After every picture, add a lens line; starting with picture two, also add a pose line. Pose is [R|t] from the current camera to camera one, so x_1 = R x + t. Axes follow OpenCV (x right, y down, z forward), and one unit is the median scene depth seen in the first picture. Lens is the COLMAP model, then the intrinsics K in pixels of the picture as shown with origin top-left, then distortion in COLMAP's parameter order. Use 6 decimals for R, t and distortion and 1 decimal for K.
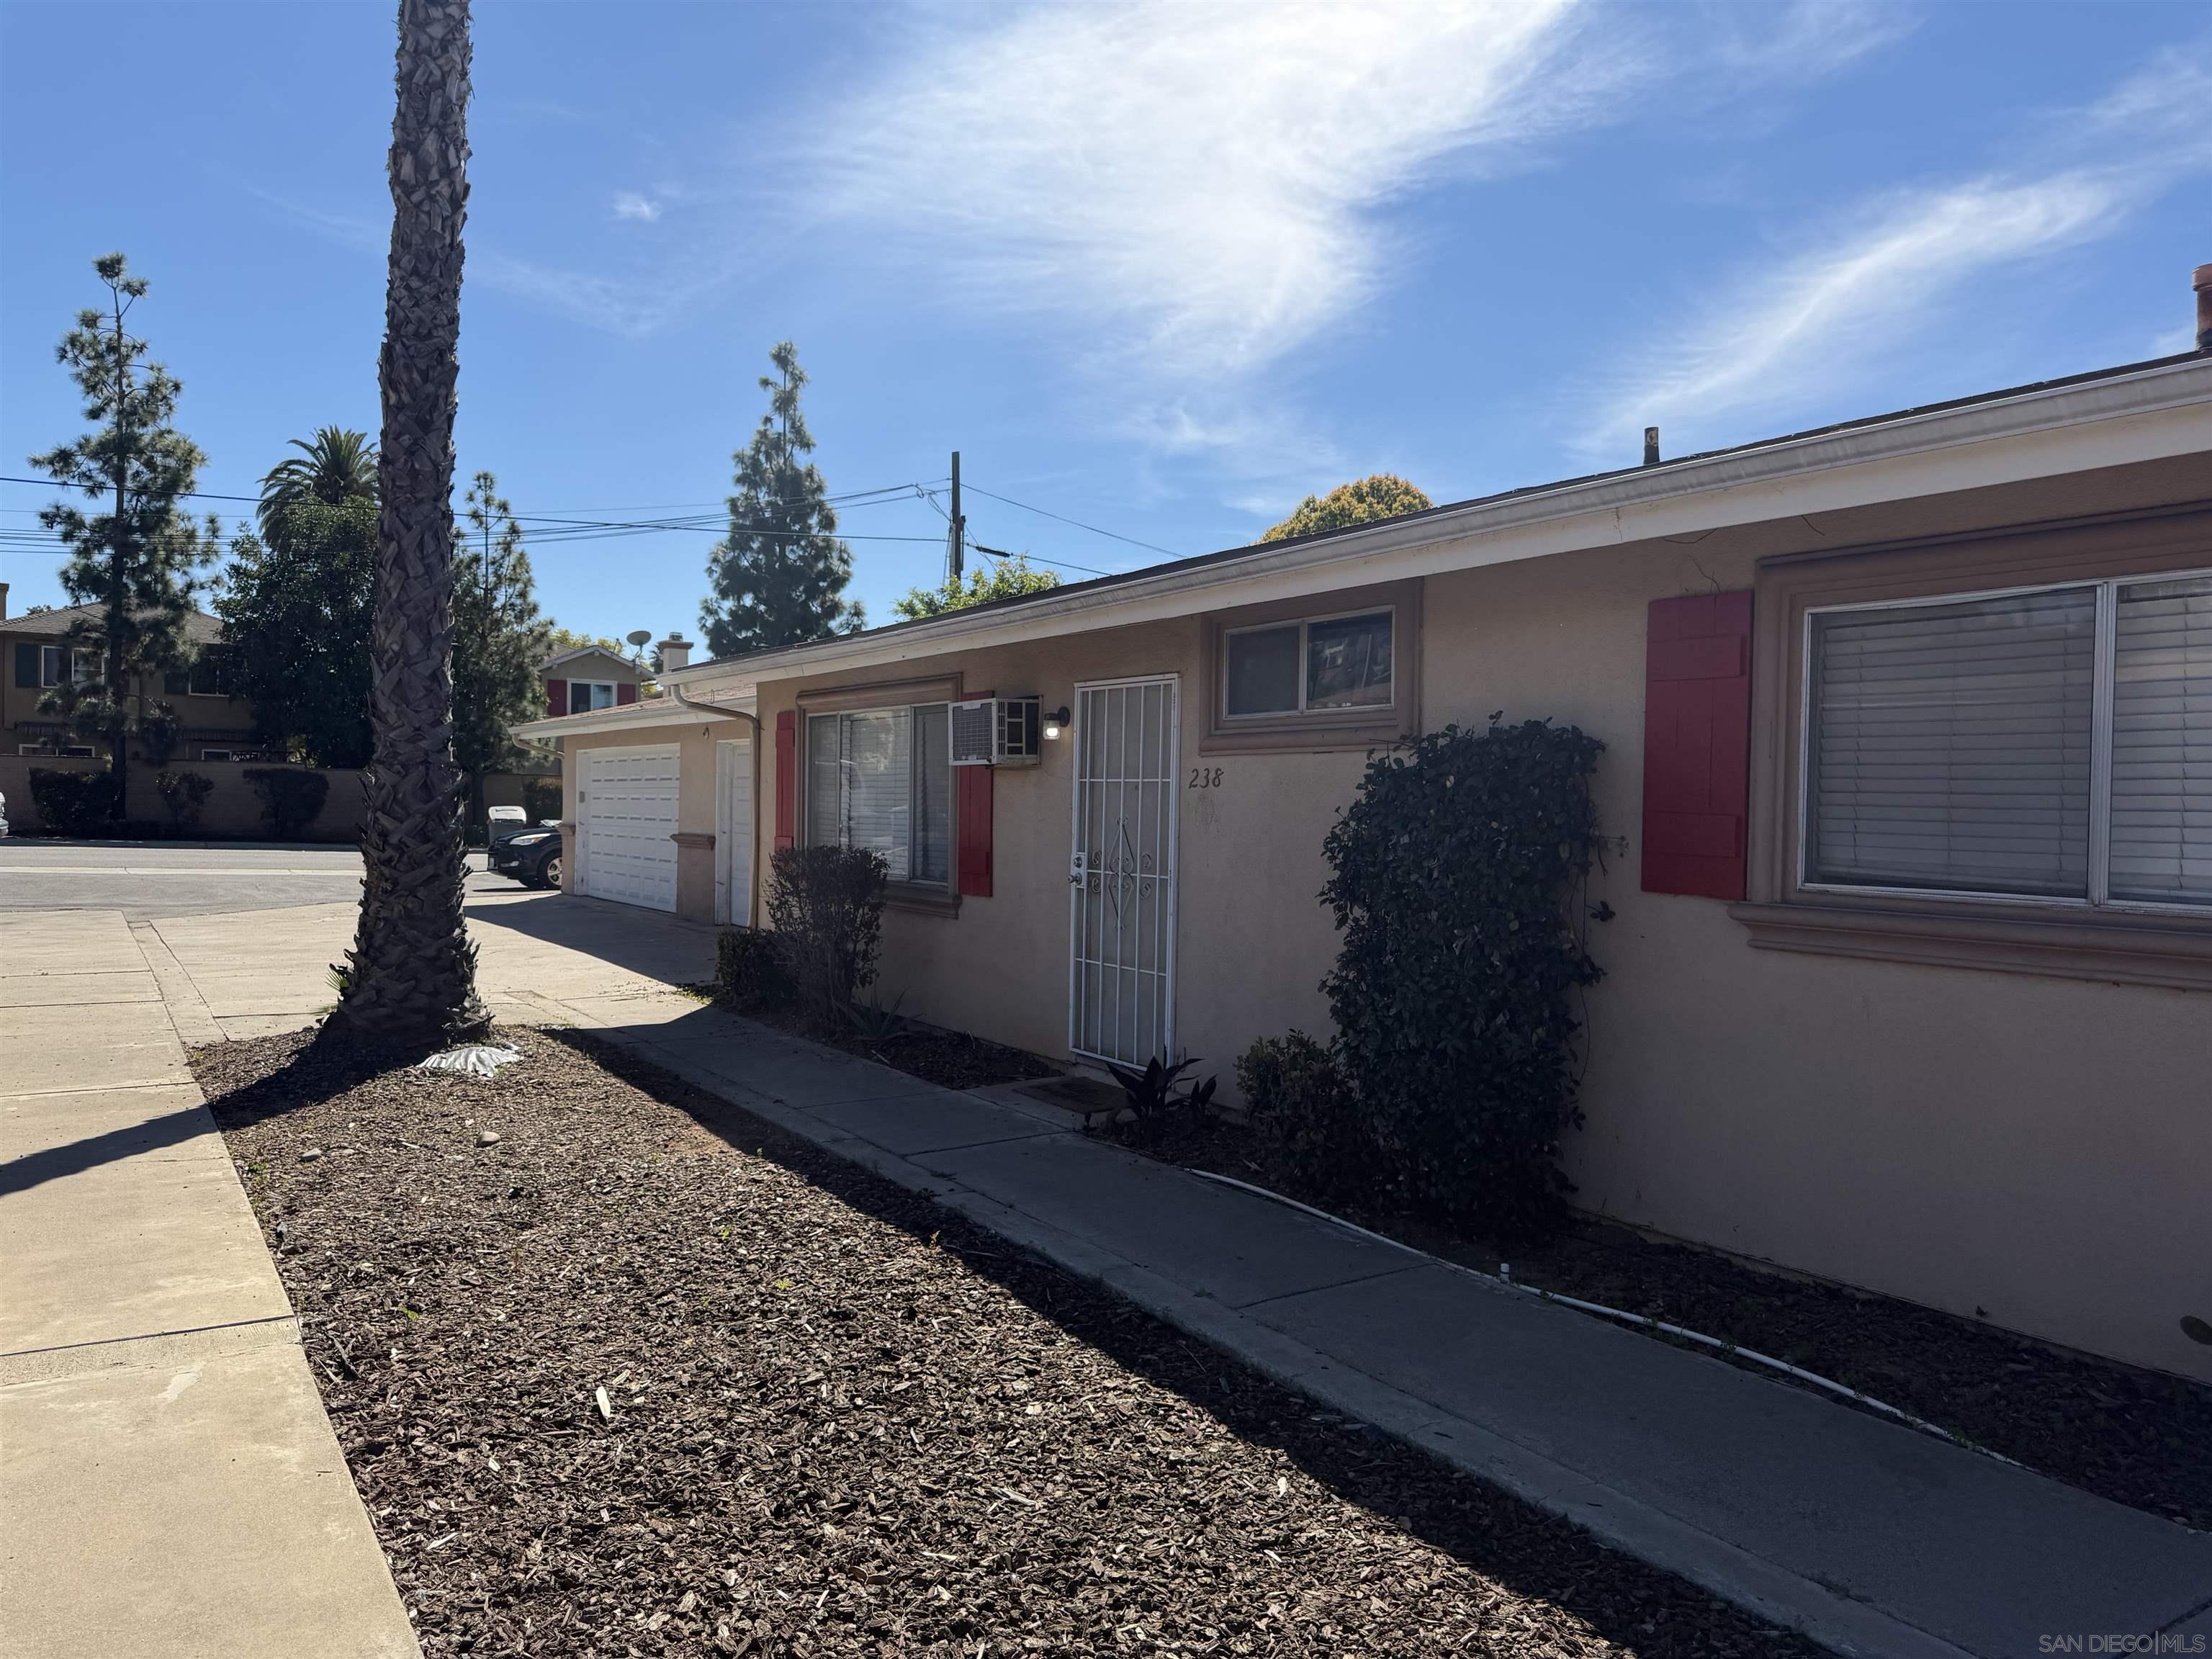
lens RADIAL K [[1571.8, 0, 1110.0], [0, 1571.8, 829.5], [0, 0, 1]] dist [0.009939, -0.012142]
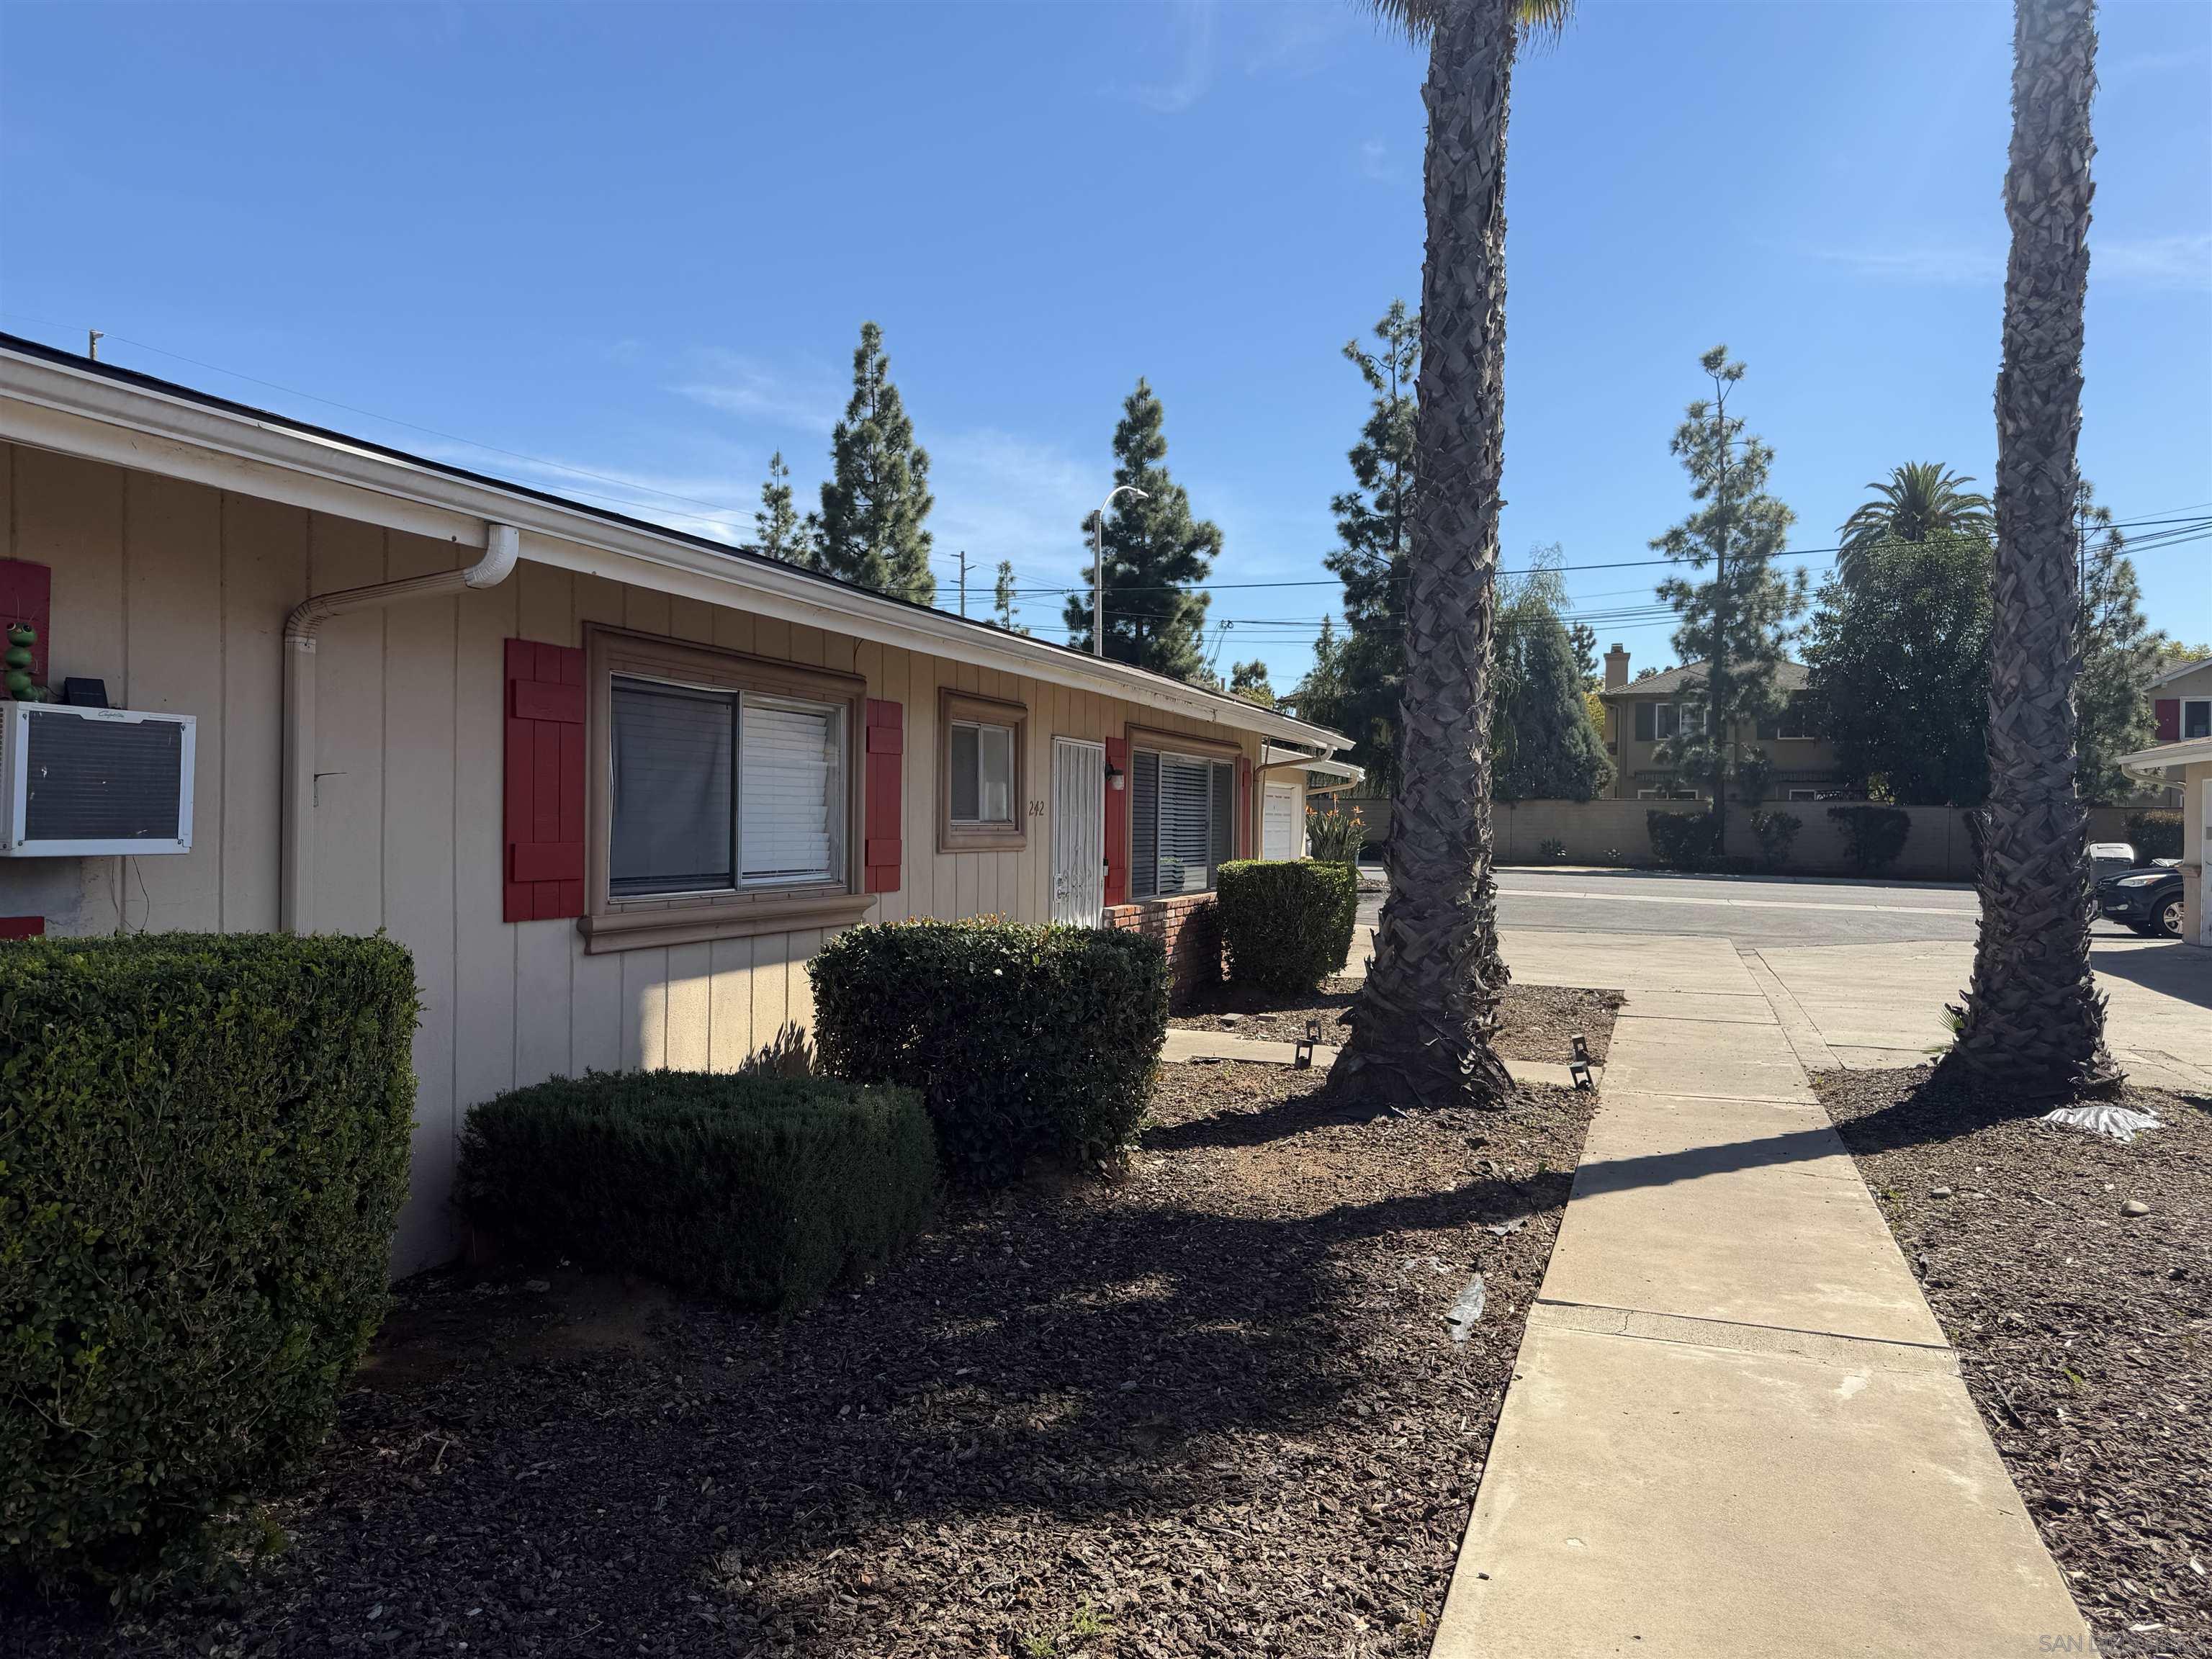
lens RADIAL K [[1571.8, 0, 1110.0], [0, 1571.8, 829.5], [0, 0, 1]] dist [0.009939, -0.012142]
pose [[0.600473, -0.007591, -0.799609, -0.012449], [-0.010785, 0.999787, -0.017590, -0.001825], [0.799573, 0.019186, 0.600263, -0.026146]]
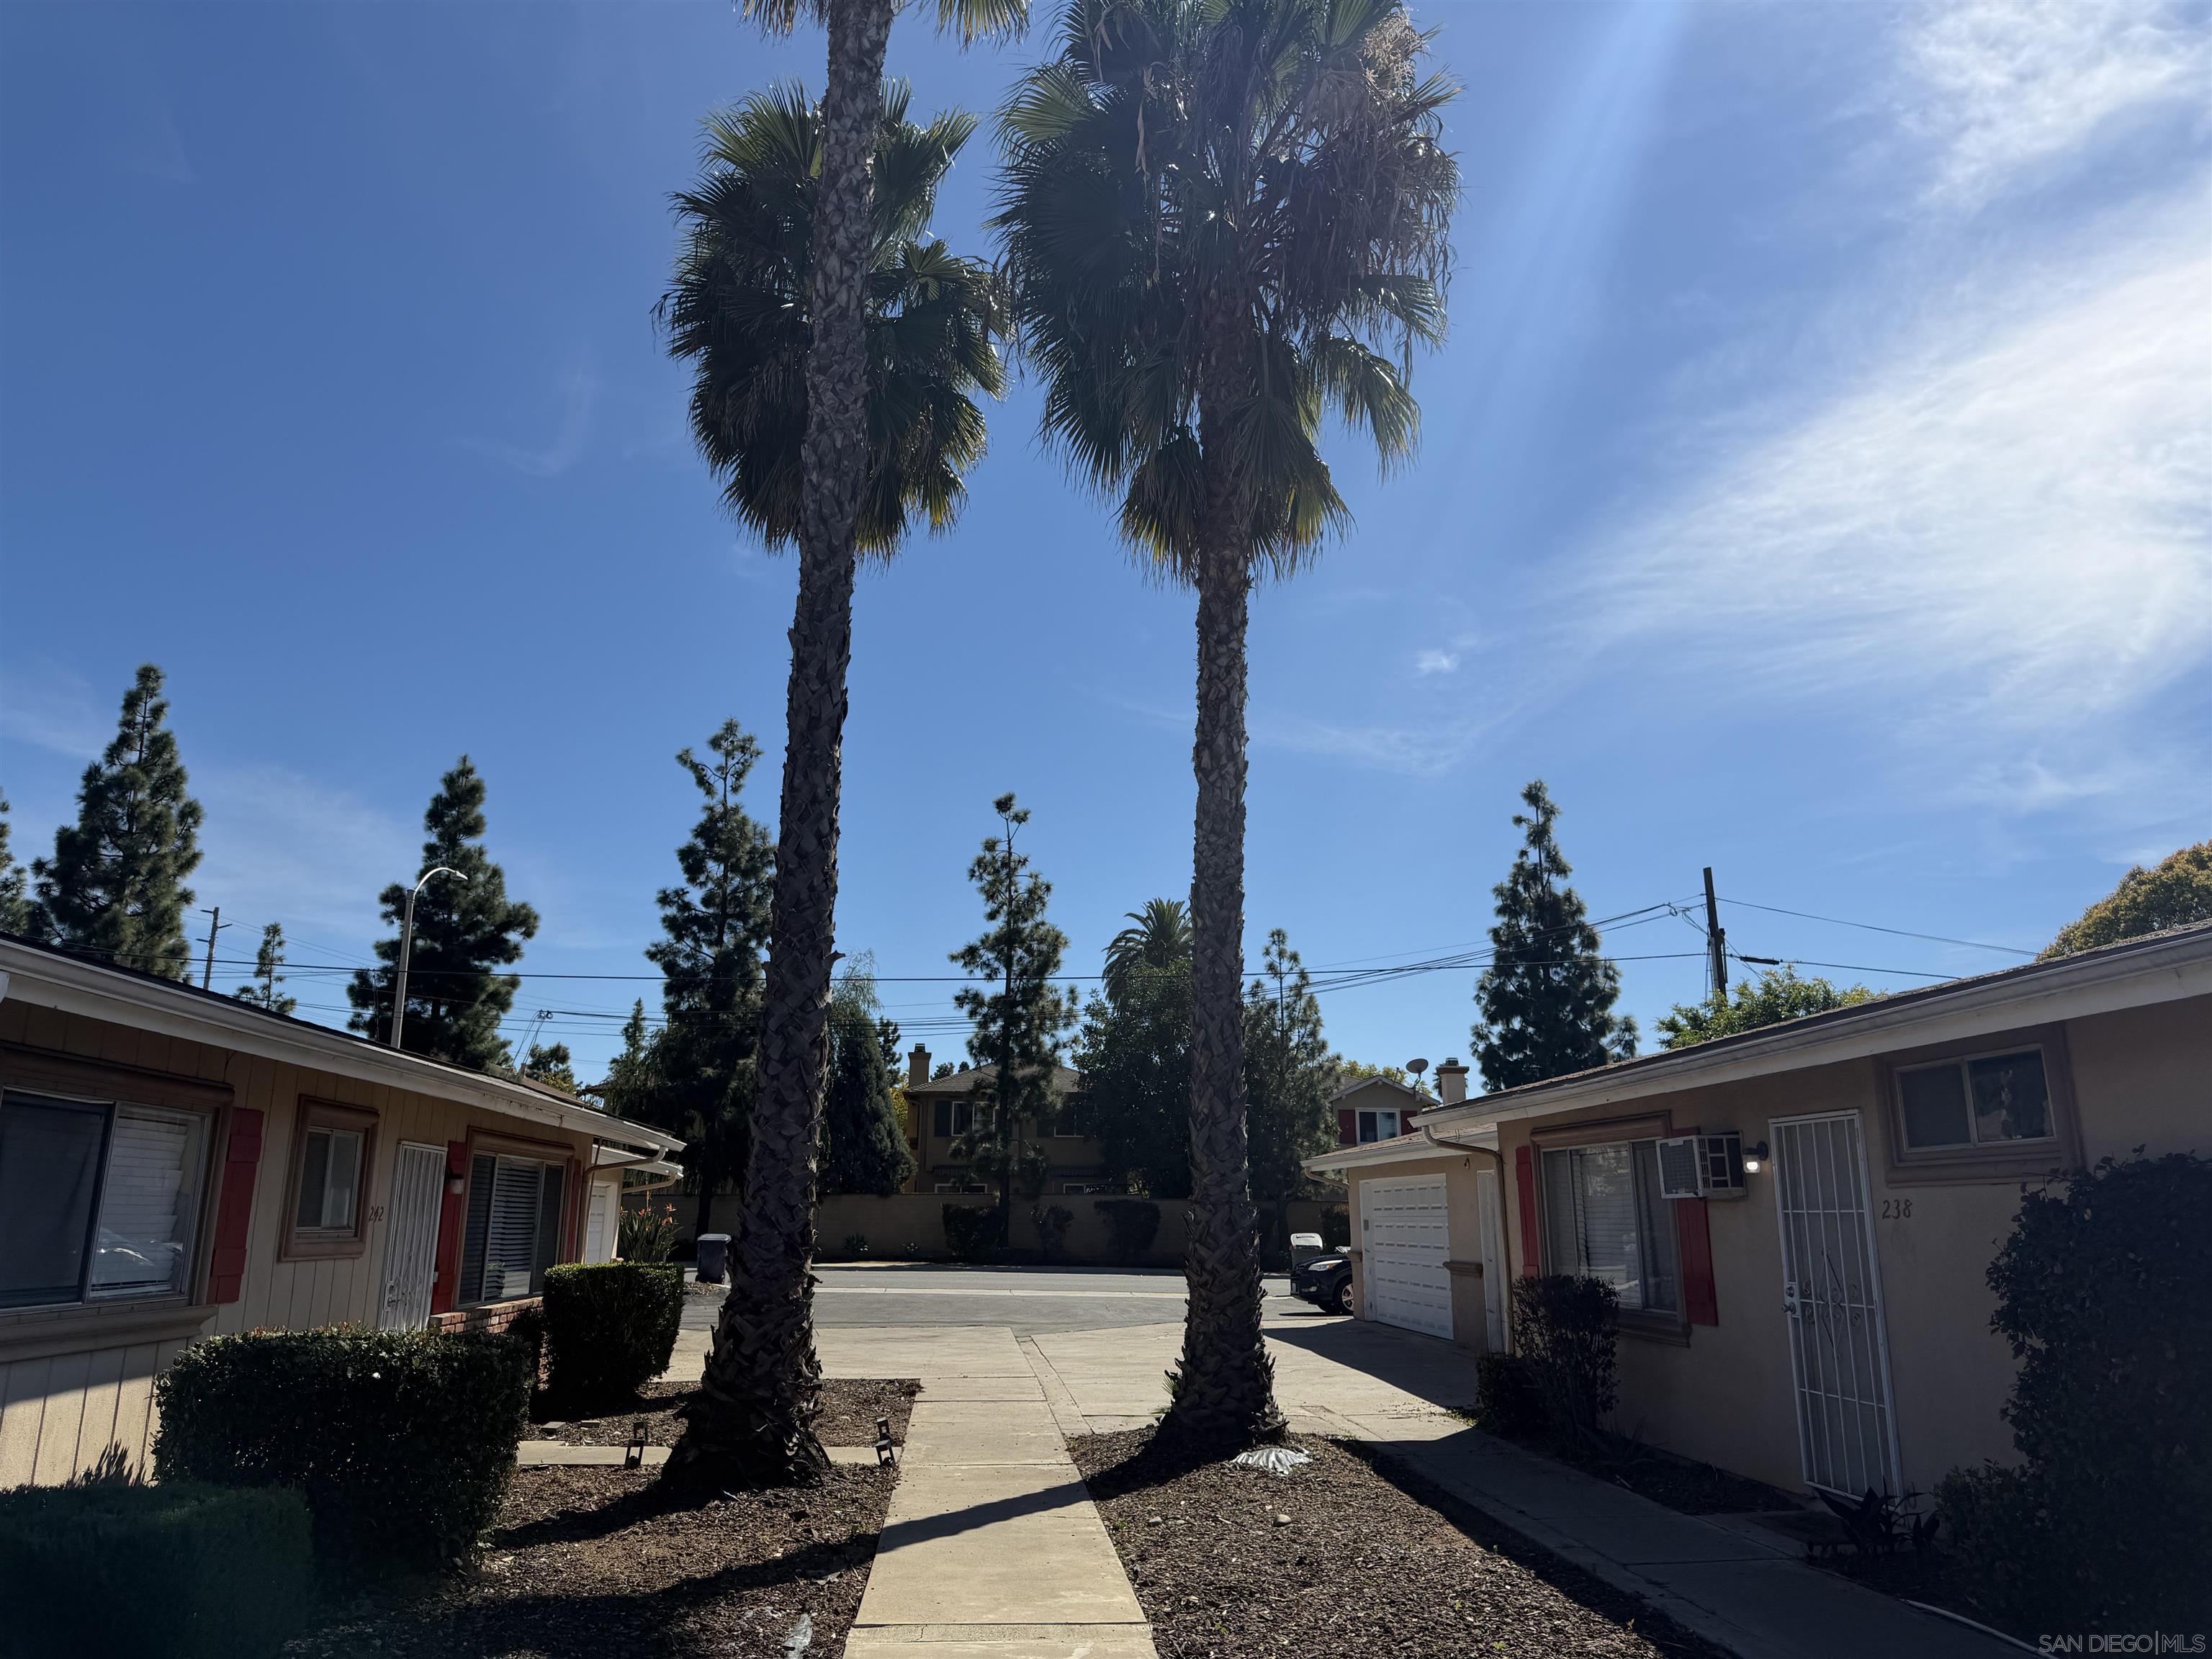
lens RADIAL K [[1527.2, 0, 1109.5], [0, 1527.2, 785.3], [0, 0, 1]] dist [0.077049, -0.089079]
pose [[0.881325, -0.142101, -0.450636, 0.086837], [0.004705, 0.956299, -0.292352, -0.002216], [0.472487, 0.255537, 0.843479, -0.179148]]
